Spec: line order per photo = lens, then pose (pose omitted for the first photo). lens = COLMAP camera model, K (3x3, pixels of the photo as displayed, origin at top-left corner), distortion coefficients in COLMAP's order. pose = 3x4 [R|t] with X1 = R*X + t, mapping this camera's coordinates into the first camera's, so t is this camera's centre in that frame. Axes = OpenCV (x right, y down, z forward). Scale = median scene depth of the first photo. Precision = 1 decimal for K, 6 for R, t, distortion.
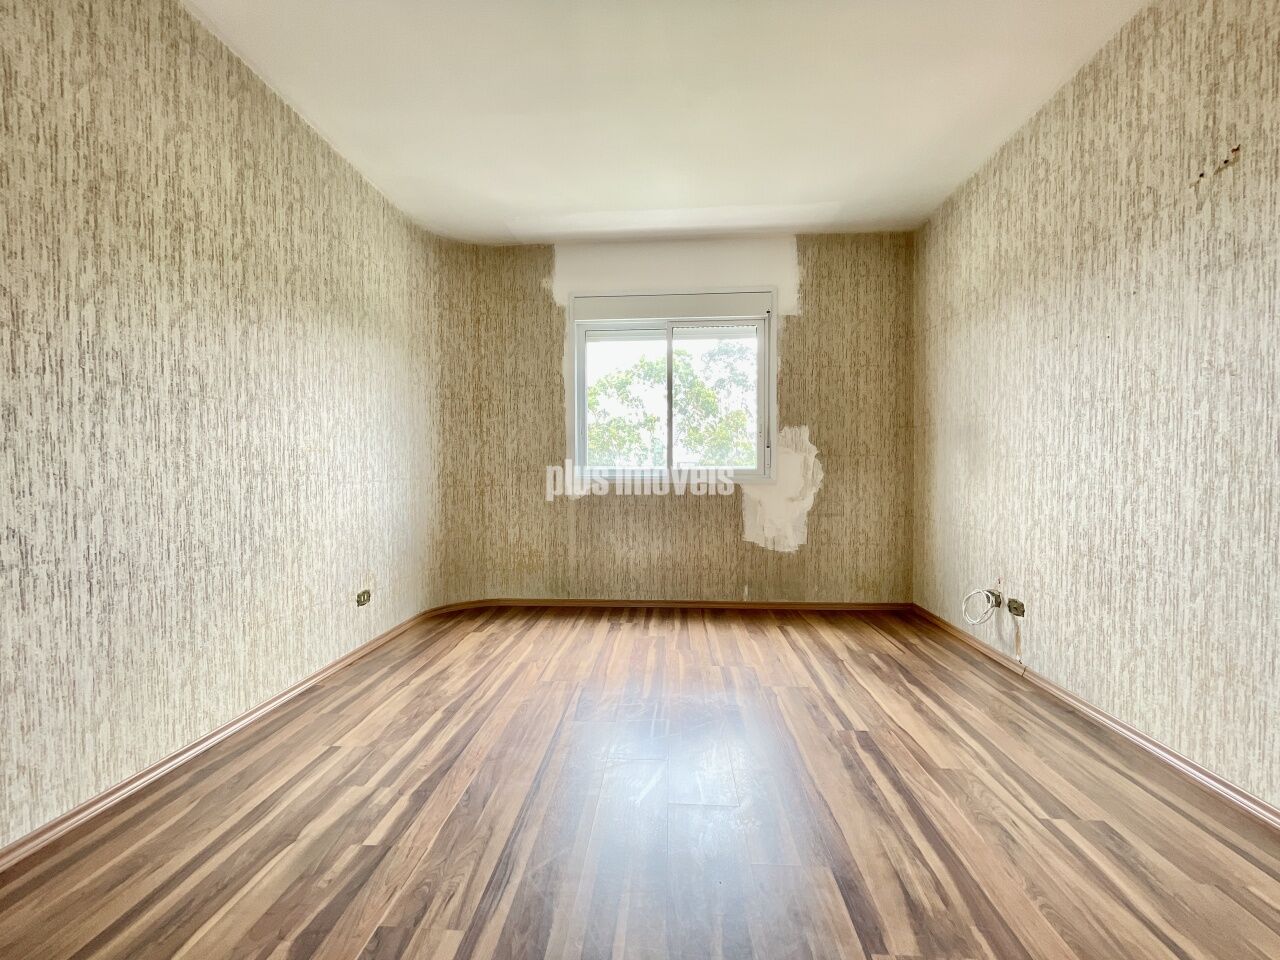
lens RADIAL K [[519.3, 0, 631.2], [0, 519.3, 474.4], [0, 0, 1]] dist [-0.002184, -0.000572]
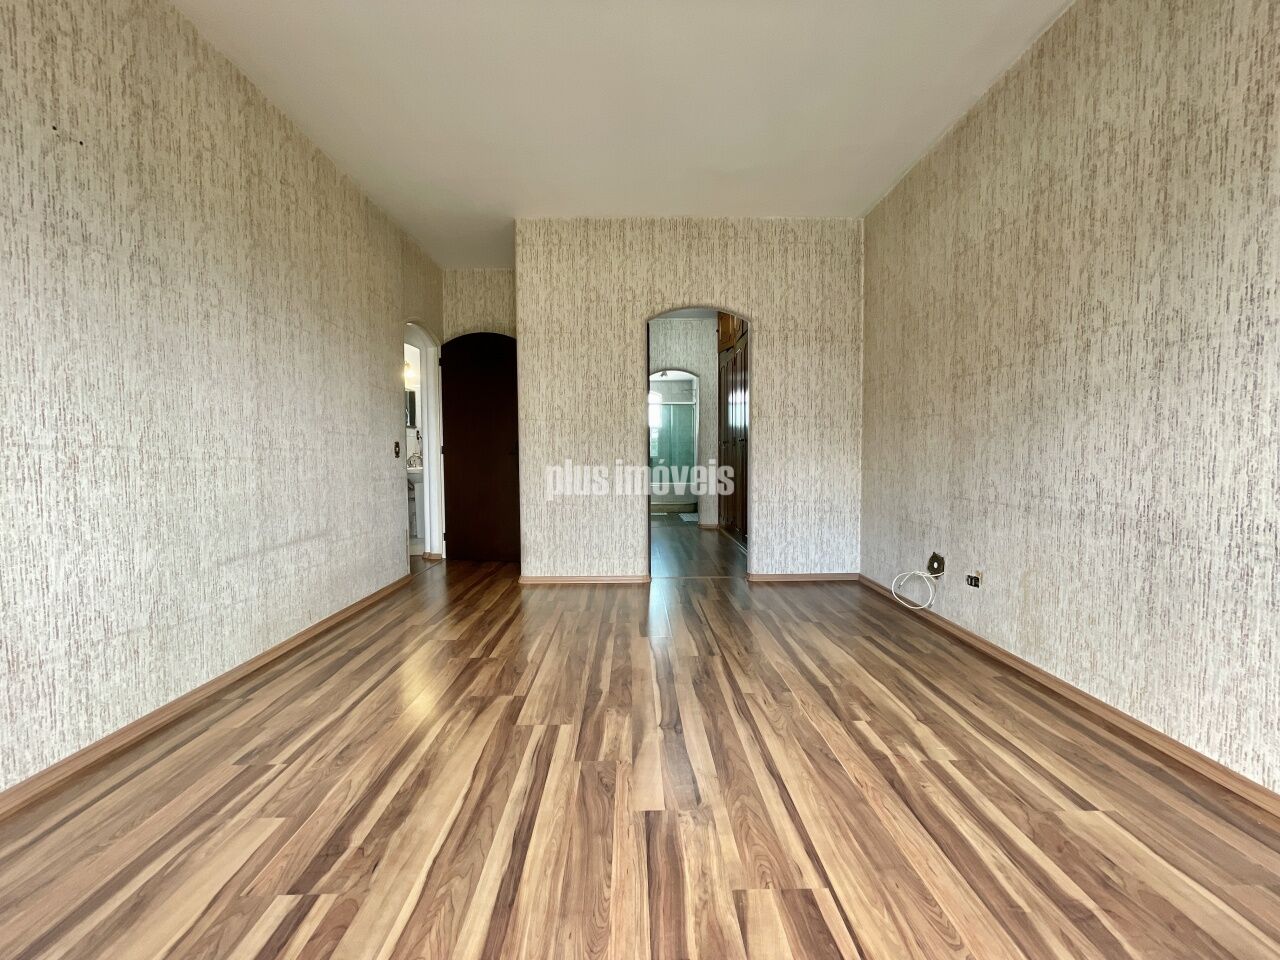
lens RADIAL K [[519.3, 0, 637.1], [0, 519.3, 475.9], [0, 0, 1]] dist [-0.002184, -0.000572]
pose [[-0.995636, 0.017058, -0.091749, 0.142250], [0.012389, 0.998610, 0.051221, 0.017769], [0.092496, 0.049861, -0.994464, 1.945142]]
